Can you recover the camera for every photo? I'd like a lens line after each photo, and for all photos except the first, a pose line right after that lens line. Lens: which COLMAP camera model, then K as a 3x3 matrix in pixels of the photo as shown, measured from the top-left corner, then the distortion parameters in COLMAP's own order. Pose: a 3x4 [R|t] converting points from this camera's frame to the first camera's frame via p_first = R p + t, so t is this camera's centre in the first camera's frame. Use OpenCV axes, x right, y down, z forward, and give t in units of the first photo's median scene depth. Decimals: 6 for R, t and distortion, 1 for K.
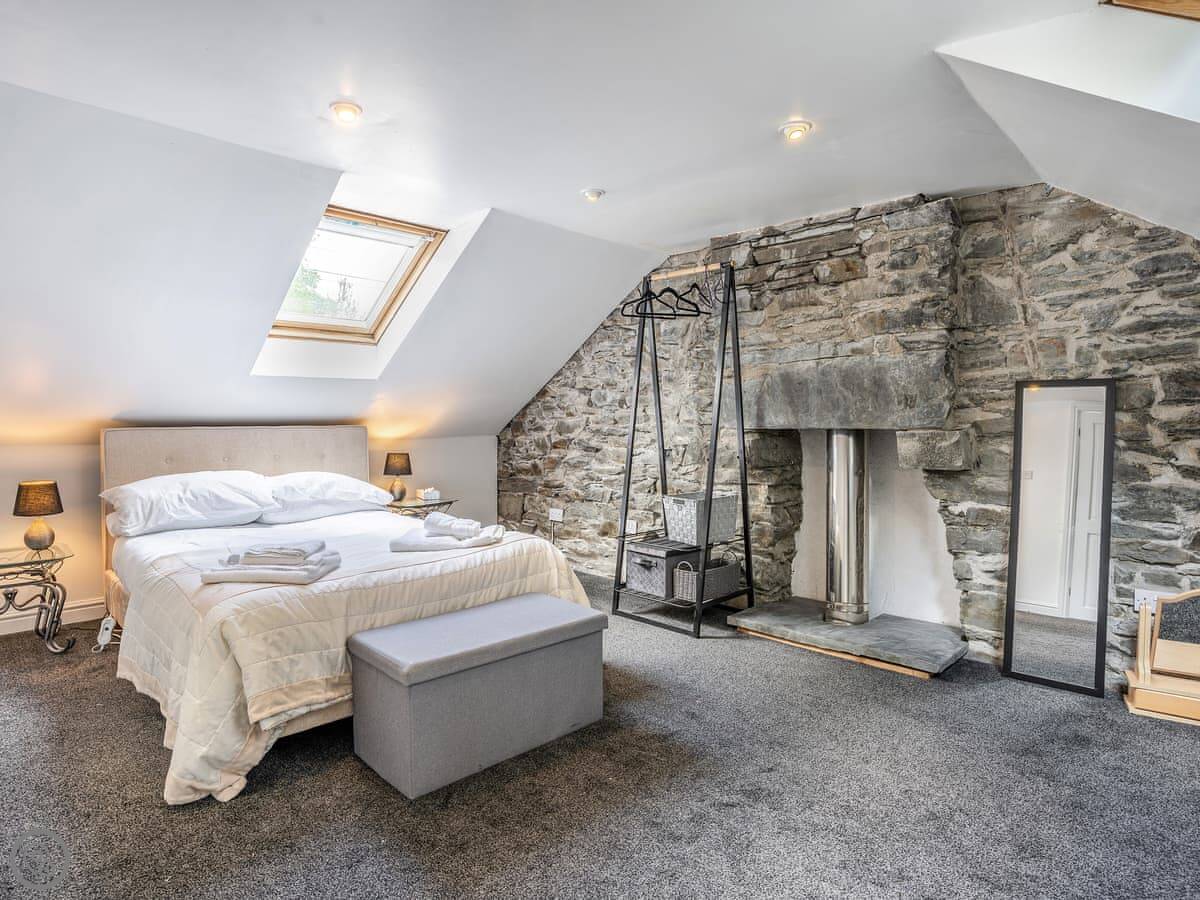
lens RADIAL K [[682.0, 0, 601.5], [0, 682.0, 442.7], [0, 0, 1]] dist [-0.081314, 0.041564]
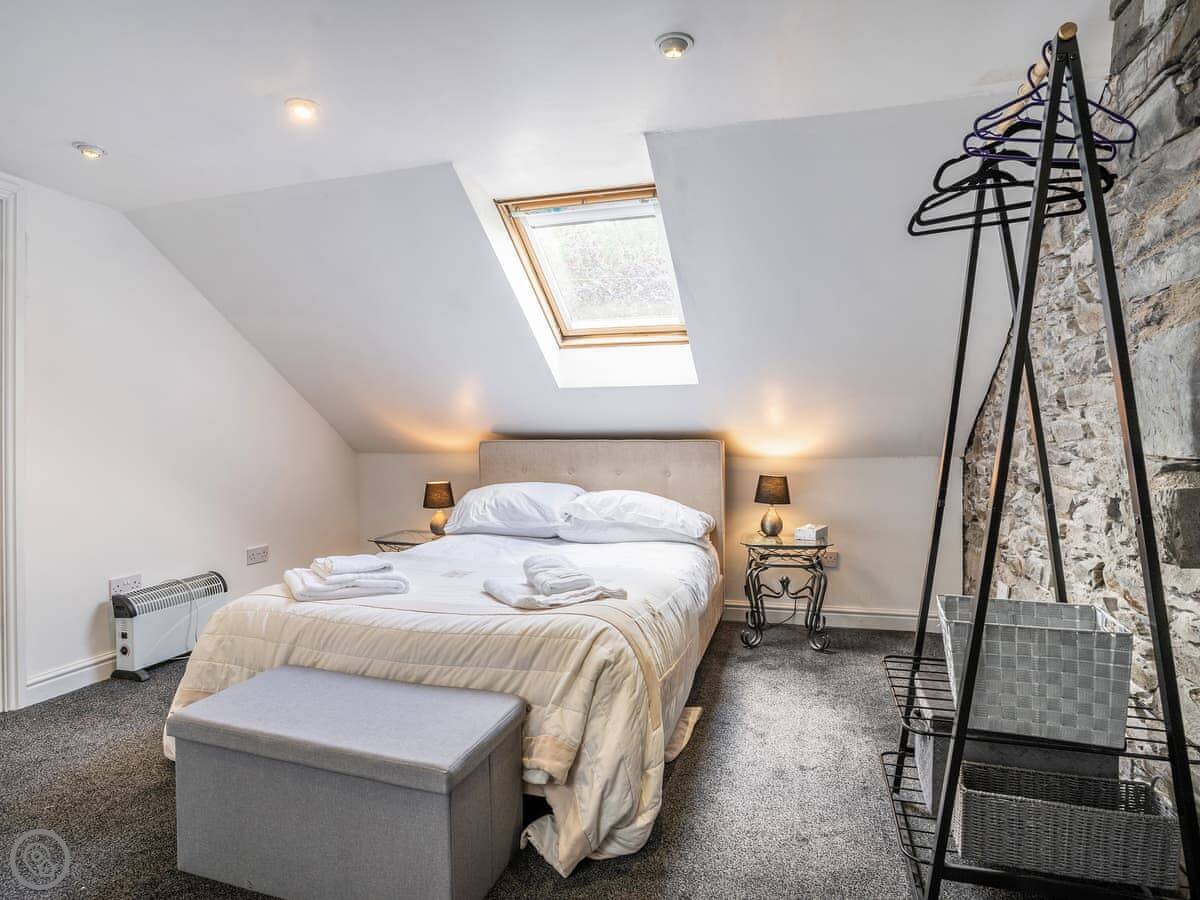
lens RADIAL K [[690.0, 0, 599.8], [0, 690.0, 410.5], [0, 0, 1]] dist [-0.075160, 0.031165]
pose [[0.455049, -0.038346, -0.889641, 0.404195], [-0.028415, 0.997938, -0.057548, -0.010240], [0.890013, 0.051466, 0.453021, 0.582057]]
